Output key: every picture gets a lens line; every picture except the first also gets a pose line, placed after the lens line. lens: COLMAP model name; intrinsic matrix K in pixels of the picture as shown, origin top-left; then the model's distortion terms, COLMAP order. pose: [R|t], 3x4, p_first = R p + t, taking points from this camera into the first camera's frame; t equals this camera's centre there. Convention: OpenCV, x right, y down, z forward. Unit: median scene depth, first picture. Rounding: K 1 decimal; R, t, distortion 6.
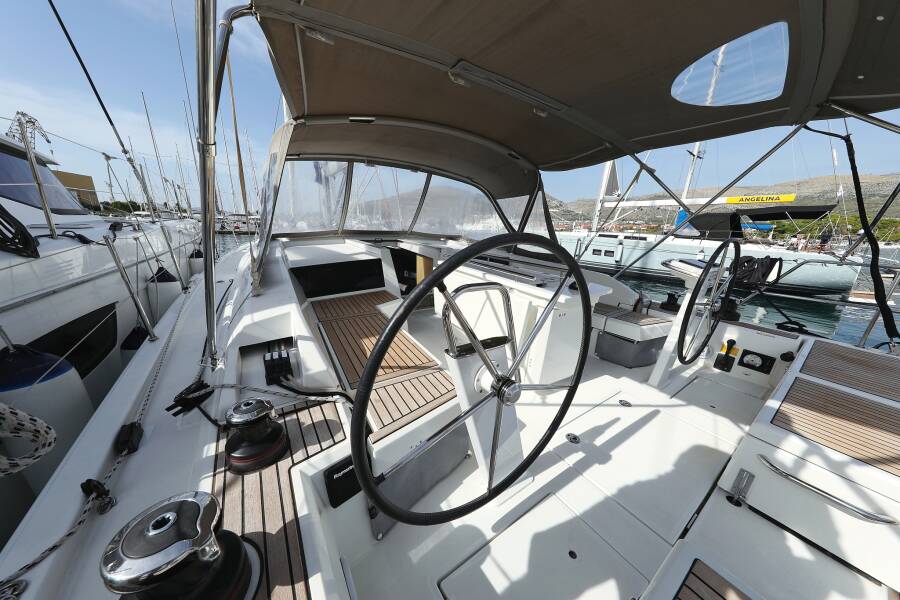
lens RADIAL K [[284.5, 0, 448.2], [0, 284.5, 305.7], [0, 0, 1]] dist [0.001342, -0.000339]
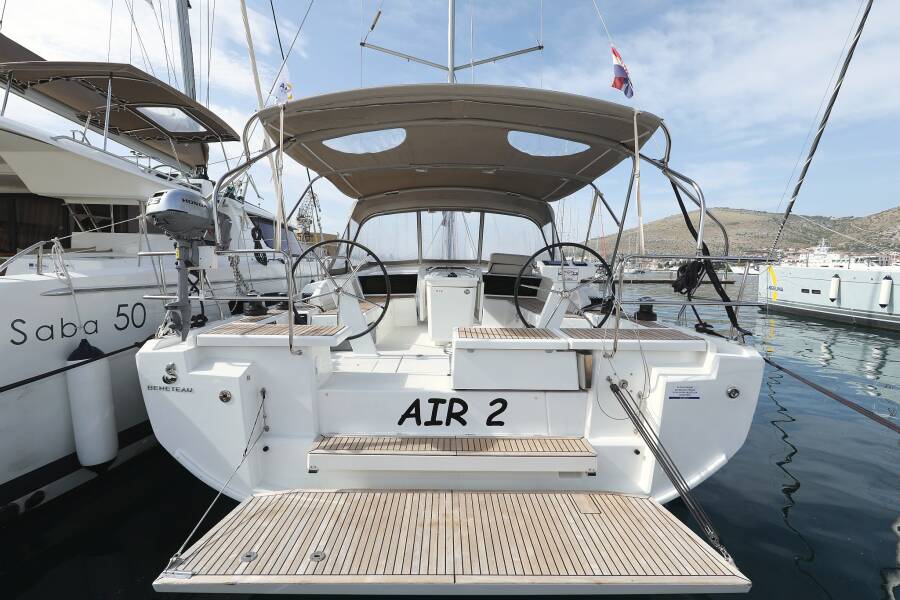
lens RADIAL K [[402.7, 0, 455.9], [0, 402.7, 308.0], [0, 0, 1]] dist [0.011020, -0.000558]
pose [[0.832818, 0.030912, -0.552683, 1.126164], [-0.134653, 0.979762, -0.148106, 0.293318], [0.536920, 0.197766, 0.820126, -0.557400]]
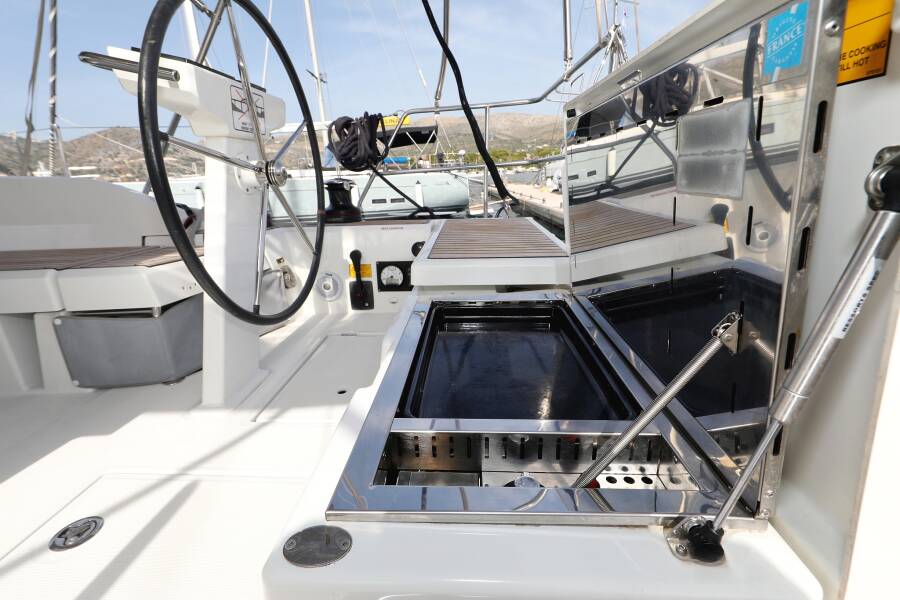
lens RADIAL K [[402.7, 0, 444.7], [0, 402.7, 299.5], [0, 0, 1]] dist [0.011020, -0.000558]
pose [[0.611422, -0.303876, 0.730632, 0.433388], [0.293394, 0.944571, 0.147331, 0.123525], [-0.734904, 0.124281, 0.666687, 0.313390]]
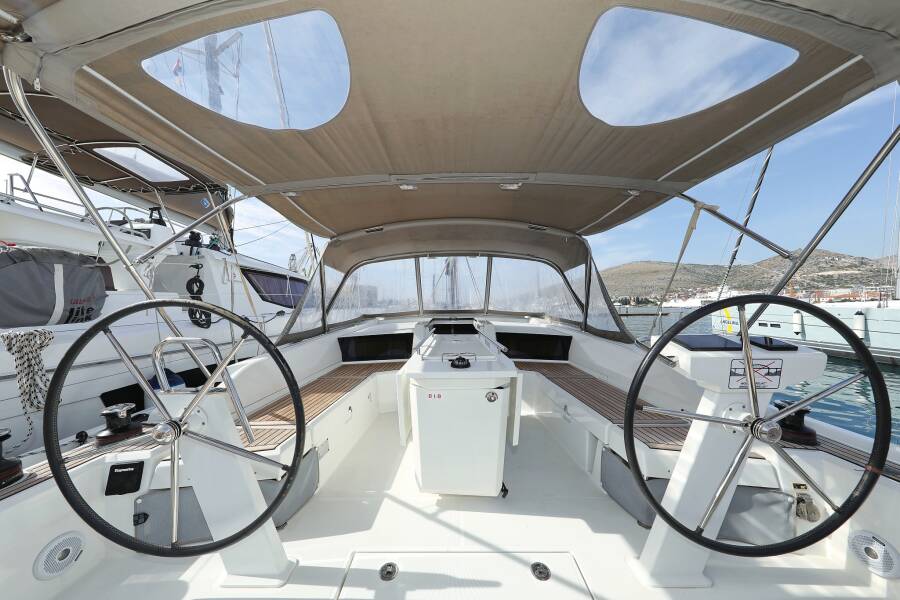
lens RADIAL K [[284.5, 0, 451.9], [0, 284.5, 304.0], [0, 0, 1]] dist [0.001342, -0.000339]
pose [[0.820607, -0.046463, -0.569601, 0.577506], [-0.119068, 0.960918, -0.249920, -0.014855], [0.558952, 0.272907, 0.783004, 0.186639]]
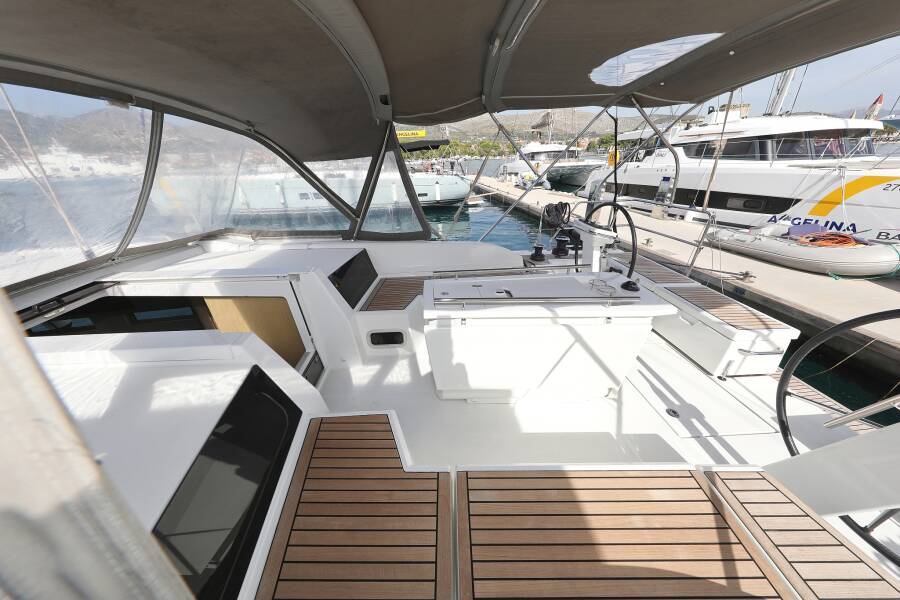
lens RADIAL K [[284.5, 0, 442.2], [0, 284.5, 308.2], [0, 0, 1]] dist [0.001342, -0.000339]
pose [[0.520111, -0.450125, 0.725859, -0.387614], [0.284115, 0.892637, 0.349967, -0.326395], [-0.805458, 0.024206, 0.592158, 0.594884]]
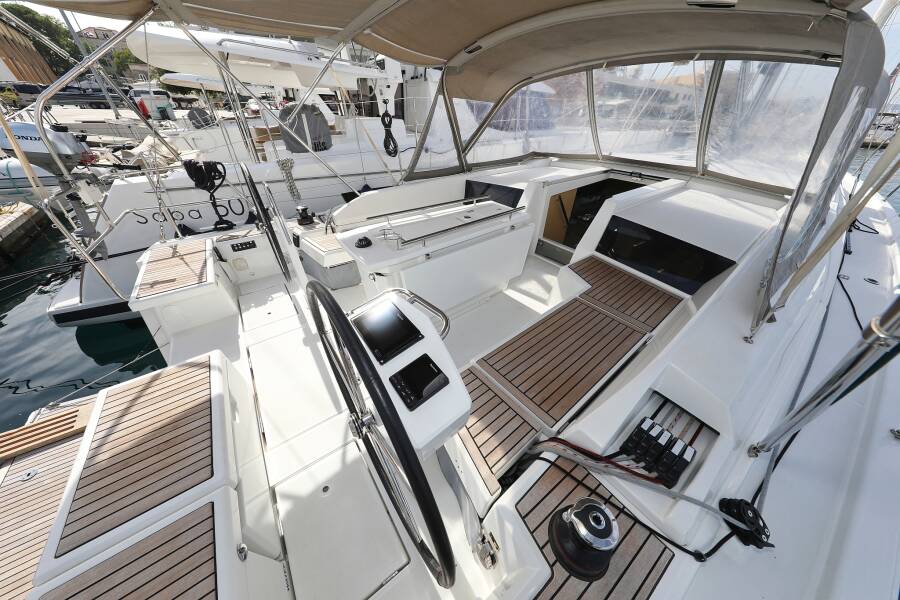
lens RADIAL K [[284.5, 0, 452.3], [0, 284.5, 306.9], [0, 0, 1]] dist [0.001342, -0.000339]
pose [[0.012097, 0.548609, -0.835992, 0.884503], [-0.293524, 0.801169, 0.521510, -0.306765], [0.955875, 0.239075, 0.170722, 0.741954]]
